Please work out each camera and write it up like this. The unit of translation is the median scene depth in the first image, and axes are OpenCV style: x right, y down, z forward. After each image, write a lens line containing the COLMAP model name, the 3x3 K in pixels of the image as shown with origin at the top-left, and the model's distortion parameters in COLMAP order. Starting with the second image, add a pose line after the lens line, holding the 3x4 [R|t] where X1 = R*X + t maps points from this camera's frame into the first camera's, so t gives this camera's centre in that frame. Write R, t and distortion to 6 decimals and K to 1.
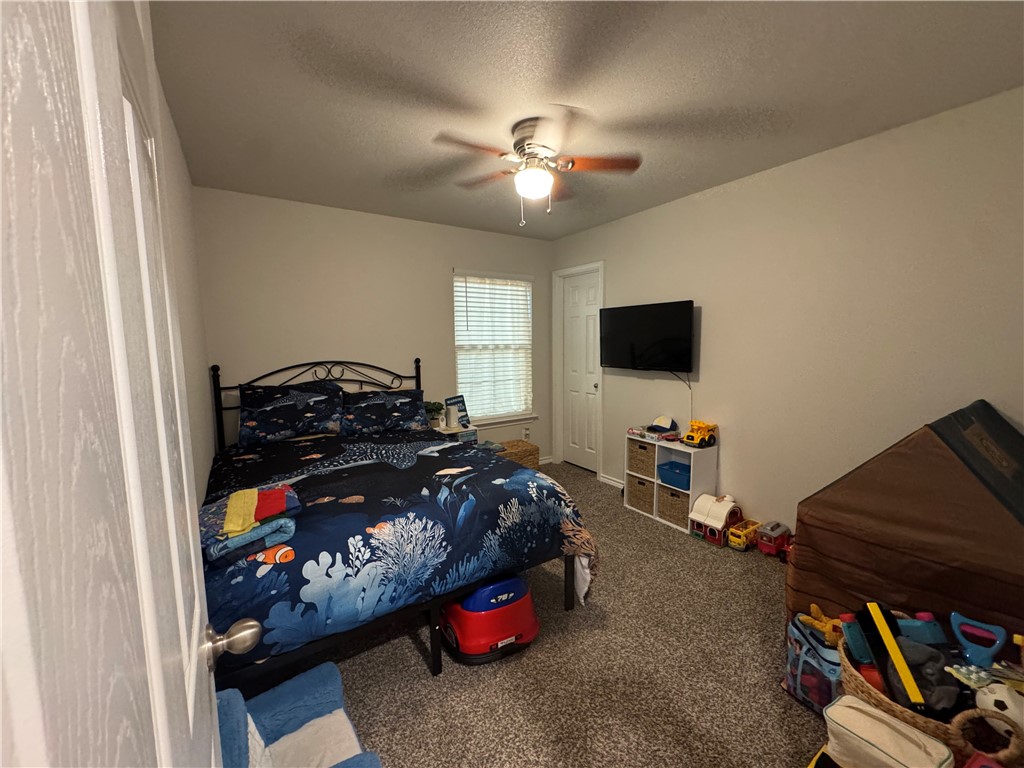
lens RADIAL K [[415.2, 0, 515.2], [0, 415.2, 382.6], [0, 0, 1]] dist [-0.000772, -0.000017]
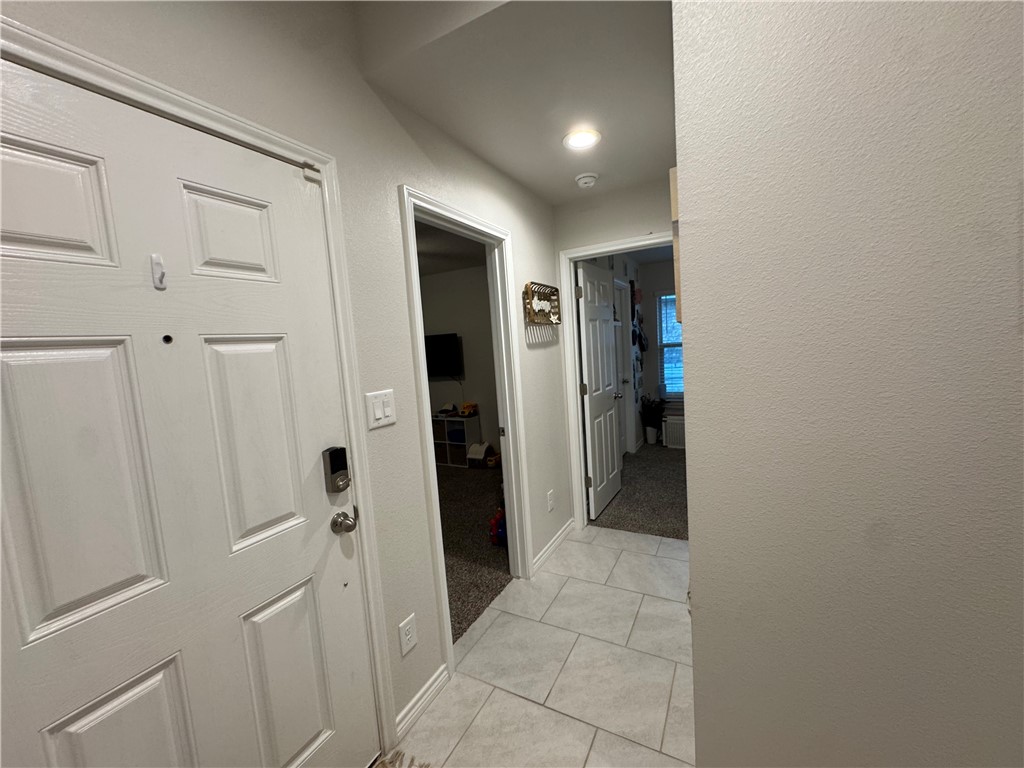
lens RADIAL K [[415.2, 0, 513.3], [0, 415.2, 384.9], [0, 0, 1]] dist [-0.000772, -0.000017]
pose [[0.891551, -0.096217, 0.442582, -0.142761], [0.109457, 0.993982, -0.004403, 0.048600], [-0.439495, 0.052369, 0.896717, -0.637081]]
